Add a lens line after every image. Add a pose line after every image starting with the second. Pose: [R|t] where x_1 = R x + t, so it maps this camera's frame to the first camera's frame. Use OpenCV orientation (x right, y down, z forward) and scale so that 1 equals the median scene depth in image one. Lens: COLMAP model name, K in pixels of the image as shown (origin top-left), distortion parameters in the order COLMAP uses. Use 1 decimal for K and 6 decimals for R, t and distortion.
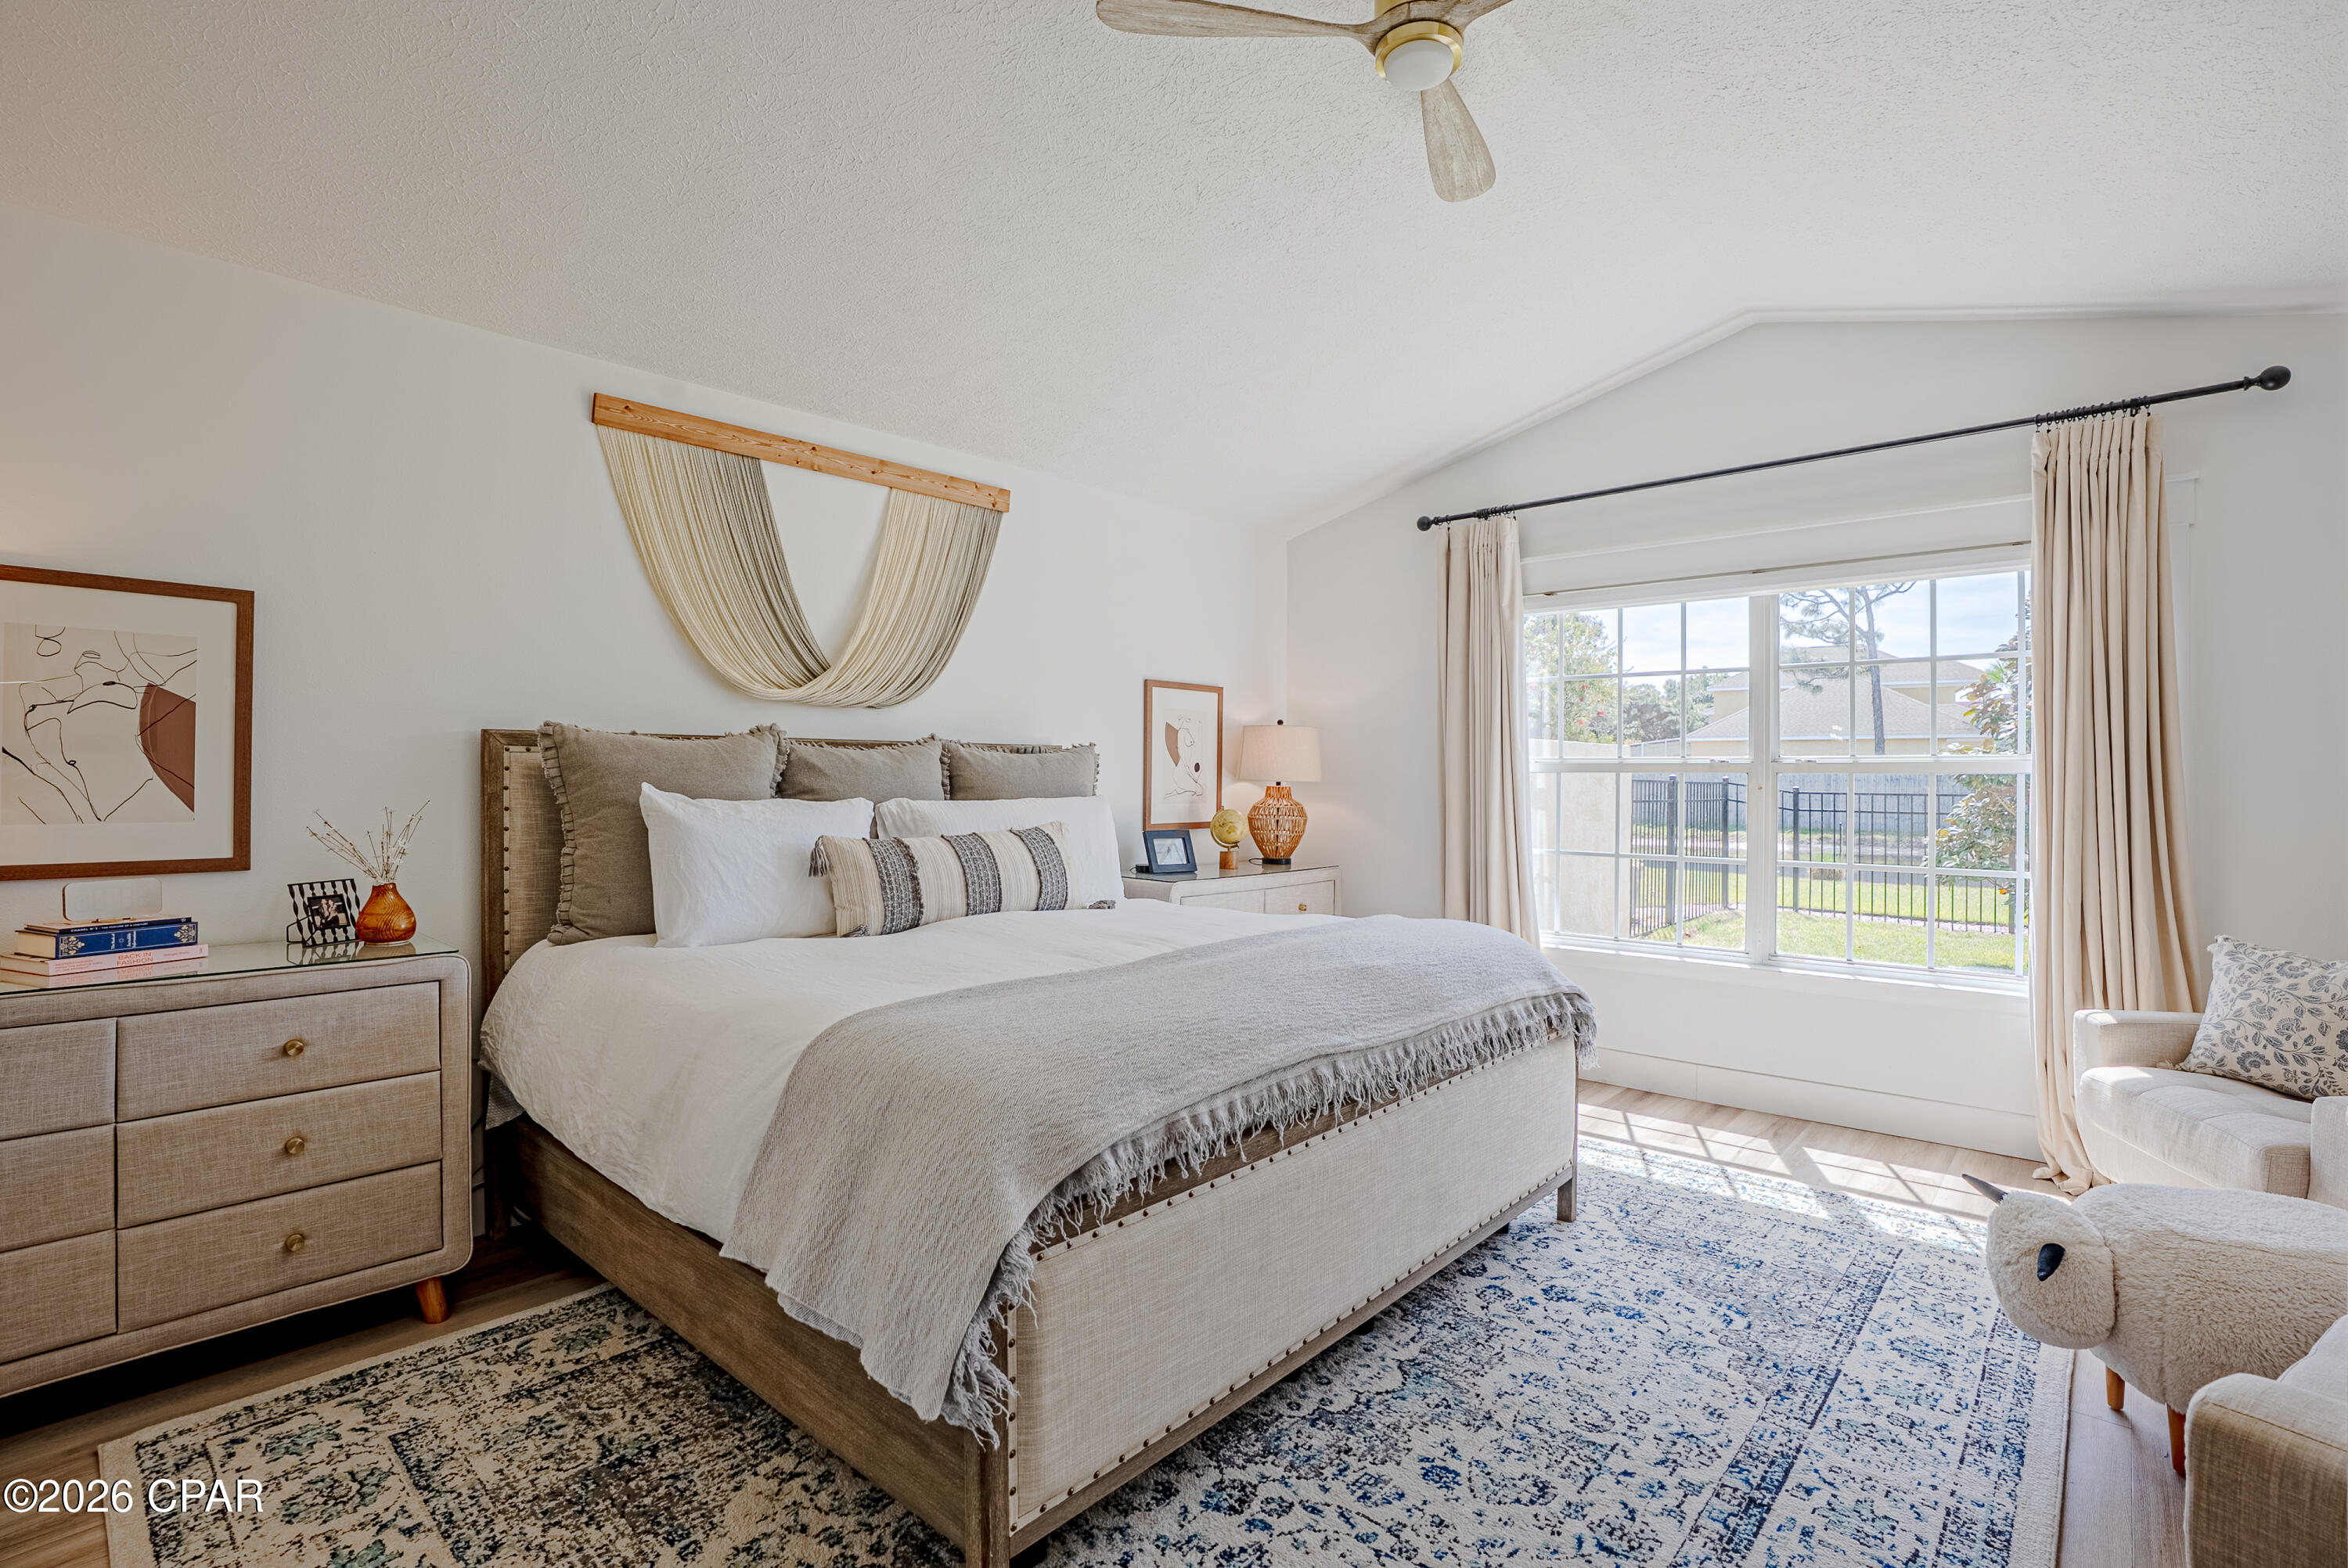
lens RADIAL K [[1102.8, 0, 1184.1], [0, 1102.8, 776.0], [0, 0, 1]] dist [-0.070619, 0.028973]
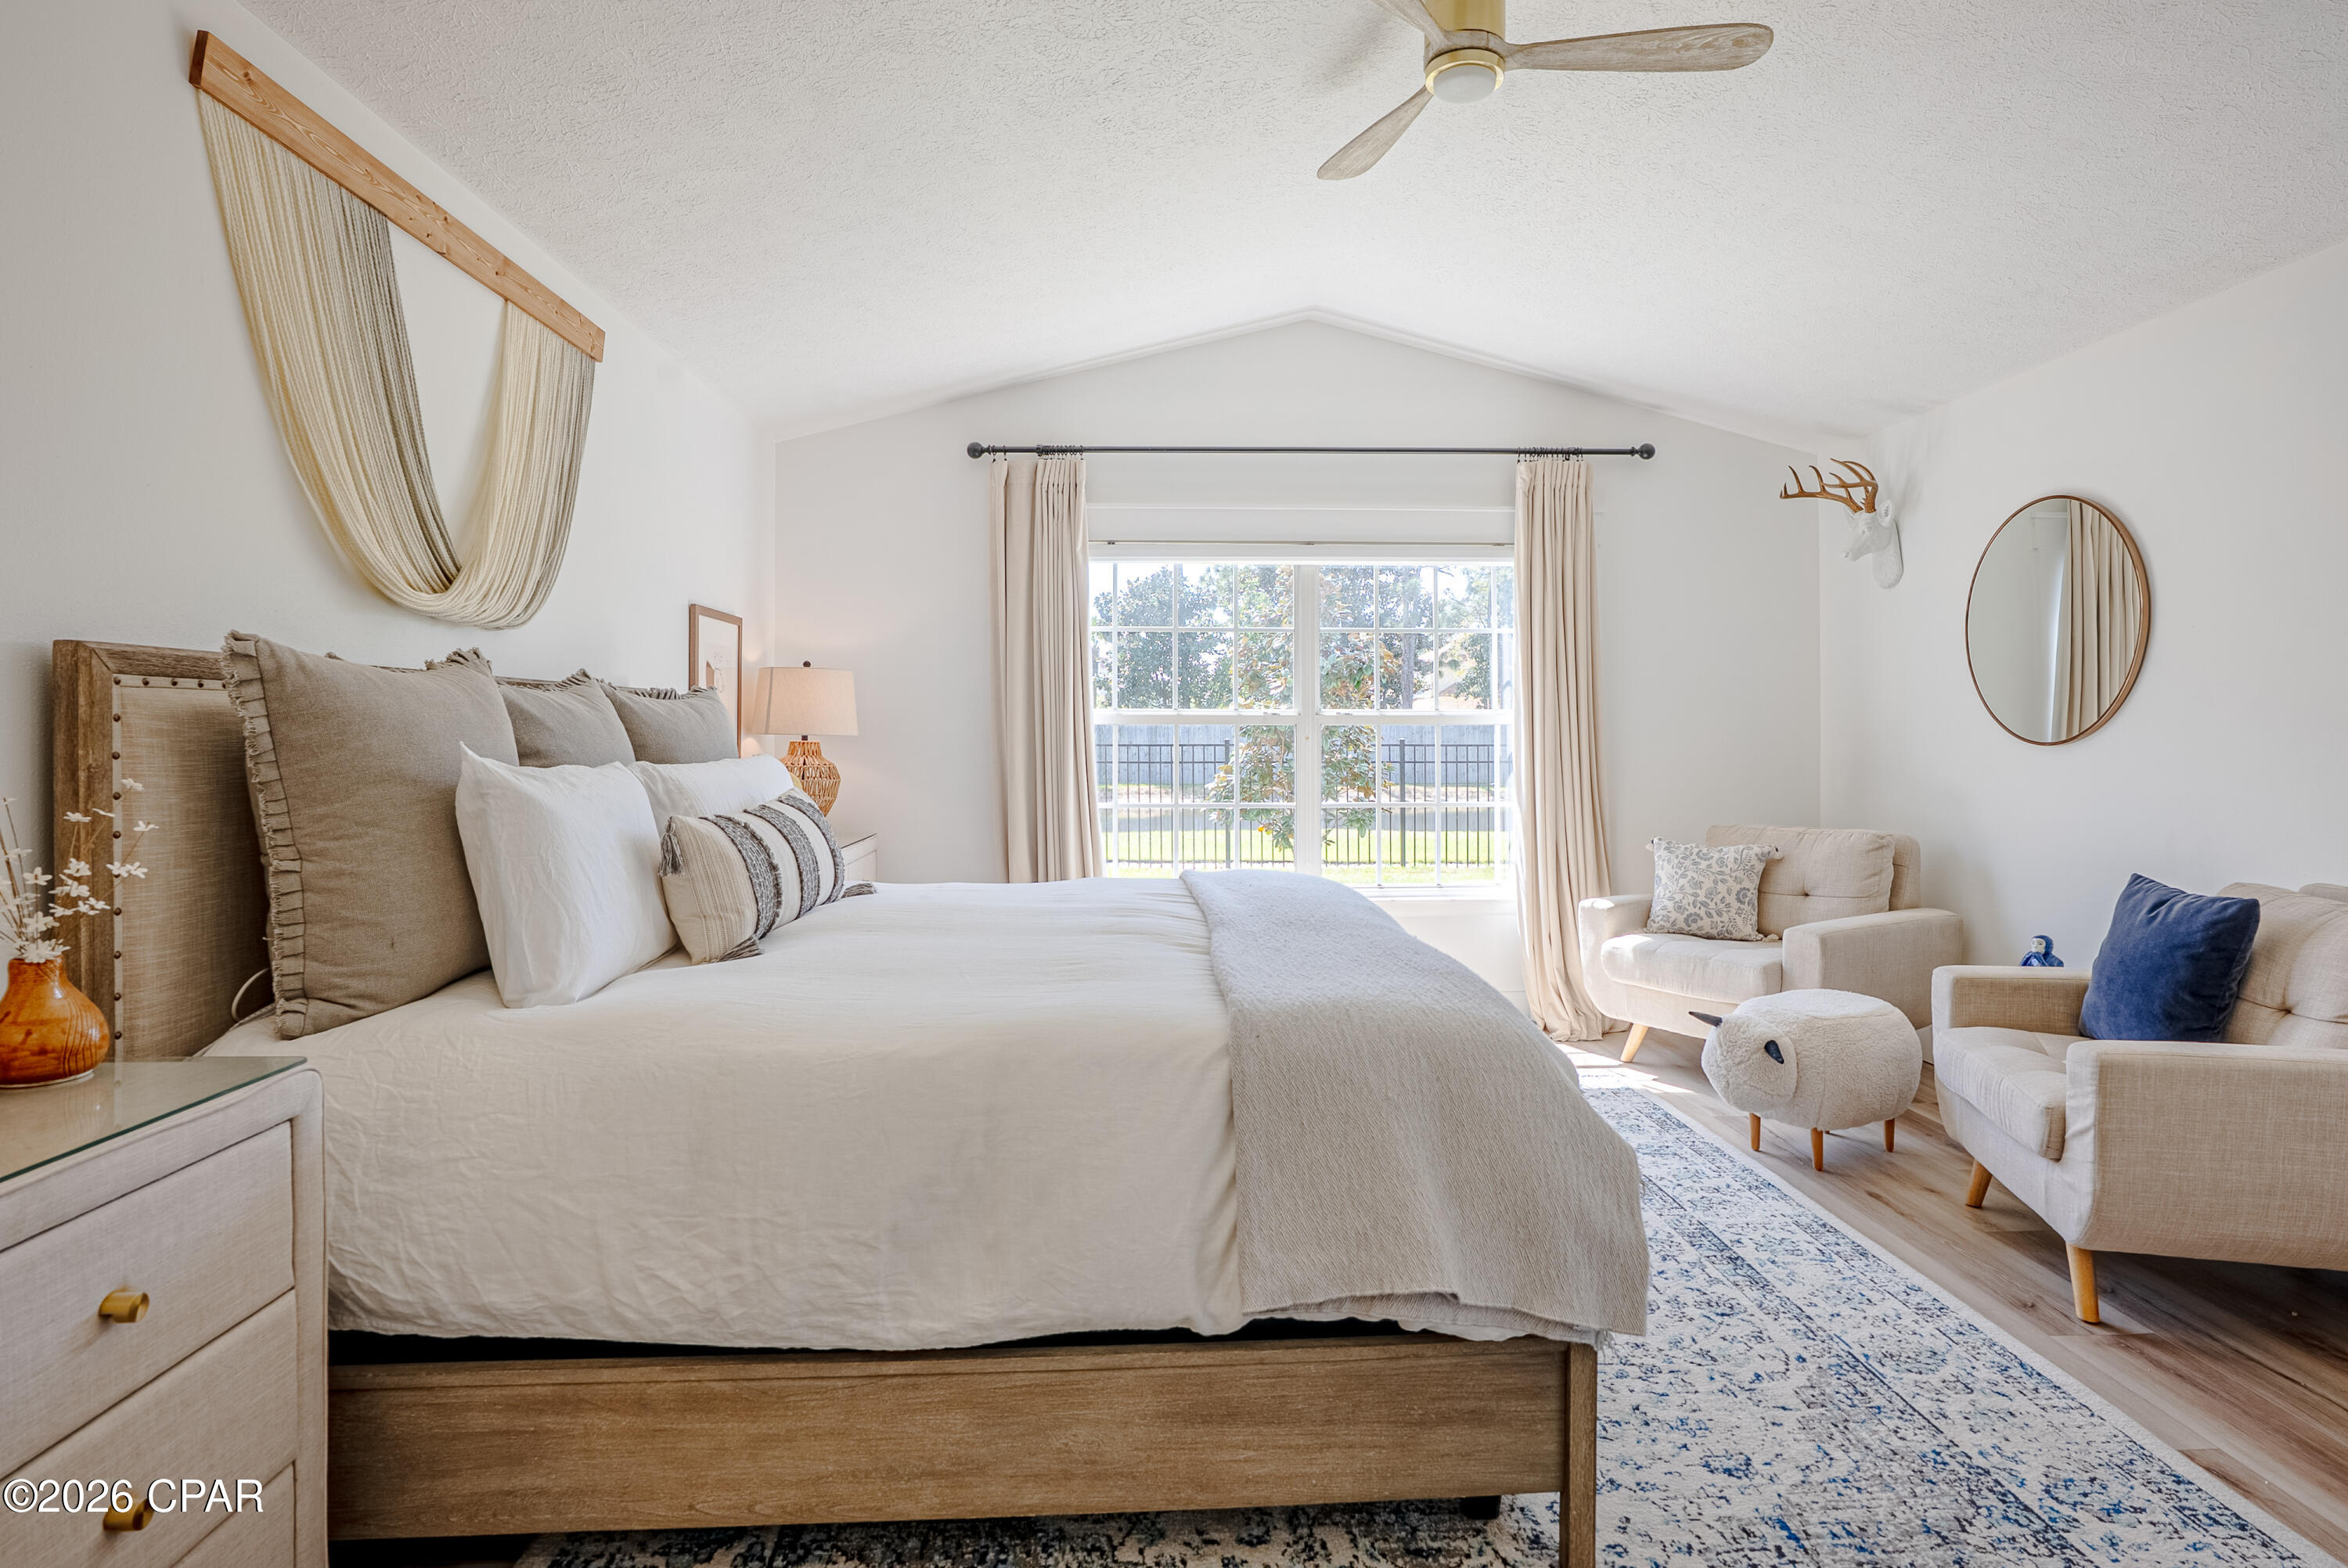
lens RADIAL K [[1286.7, 0, 1201.6], [0, 1286.7, 726.4], [0, 0, 1]] dist [-0.030763, 0.000439]
pose [[0.710056, -0.002196, 0.704142, -0.698904], [0.004212, 0.999990, -0.001129, -0.000180], [-0.704132, 0.003768, 0.710059, 0.201559]]
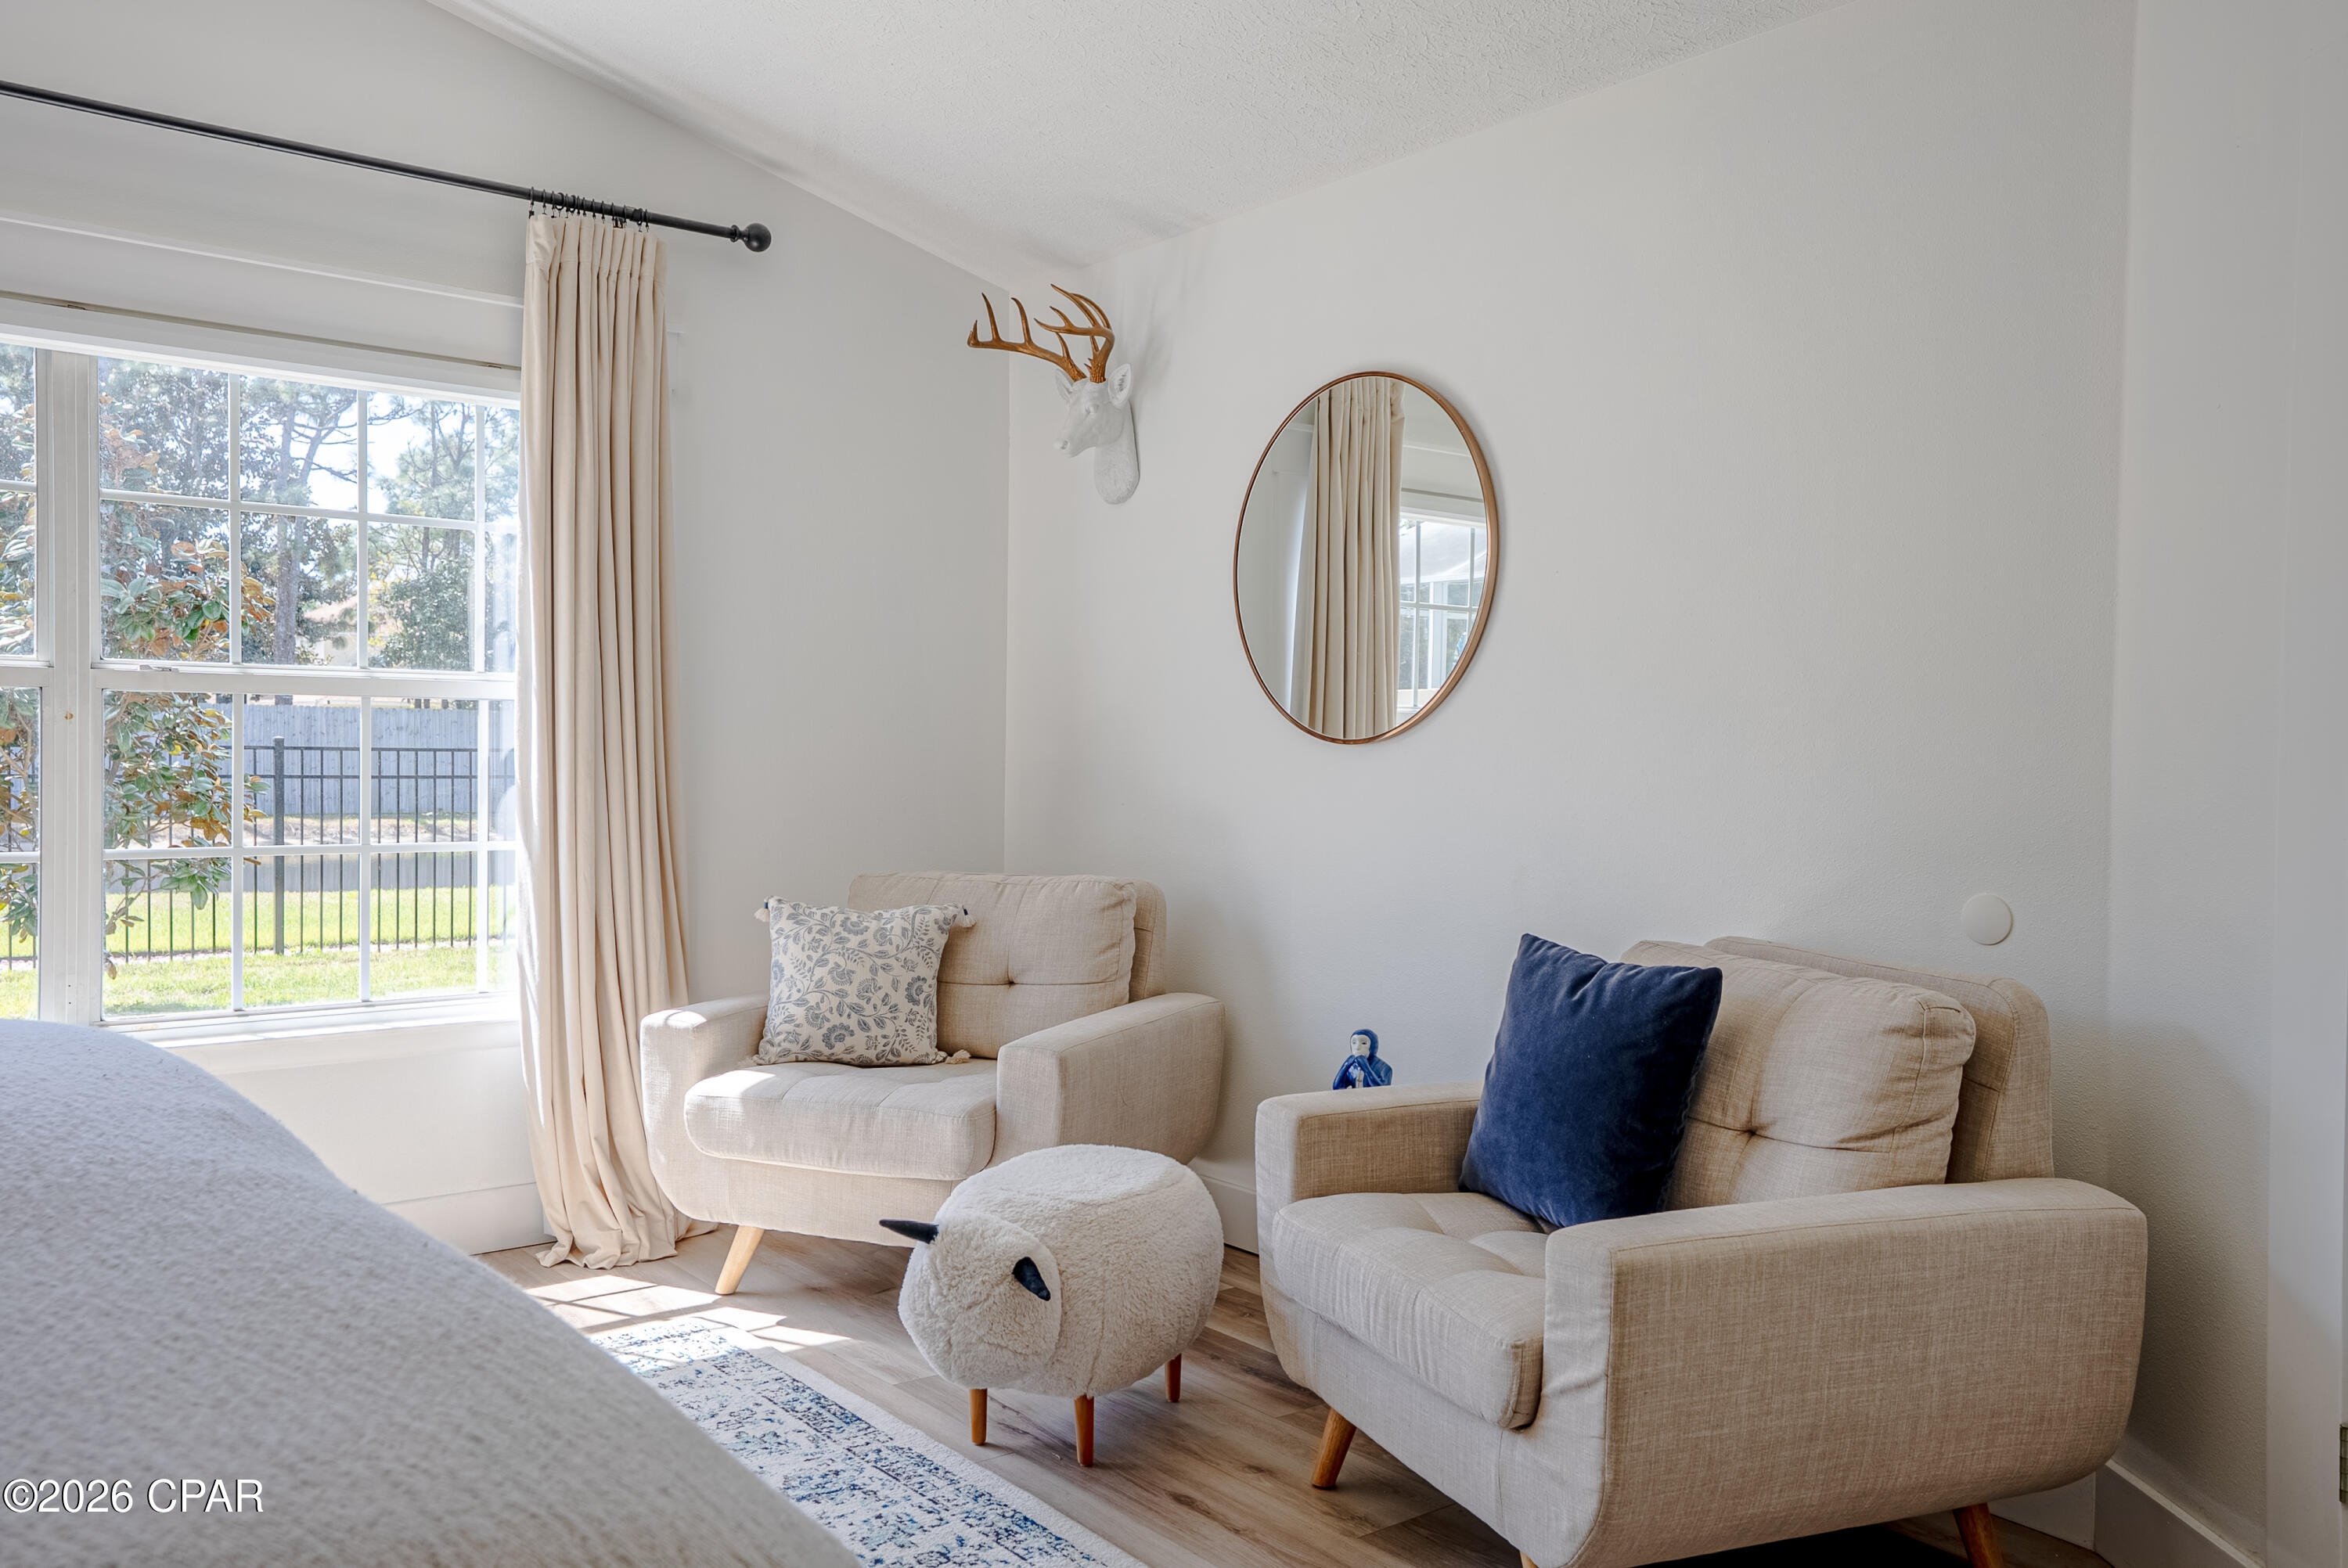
lens RADIAL K [[1830.0, 0, 1174.0], [0, 1830.0, 784.0], [0, 0, 1]] dist [-0.003725, 0.081810]
pose [[0.178077, -0.022222, 0.983766, -0.395024], [-0.012320, 0.999616, 0.024810, 0.021686], [-0.983939, -0.016538, 0.177735, 0.440635]]
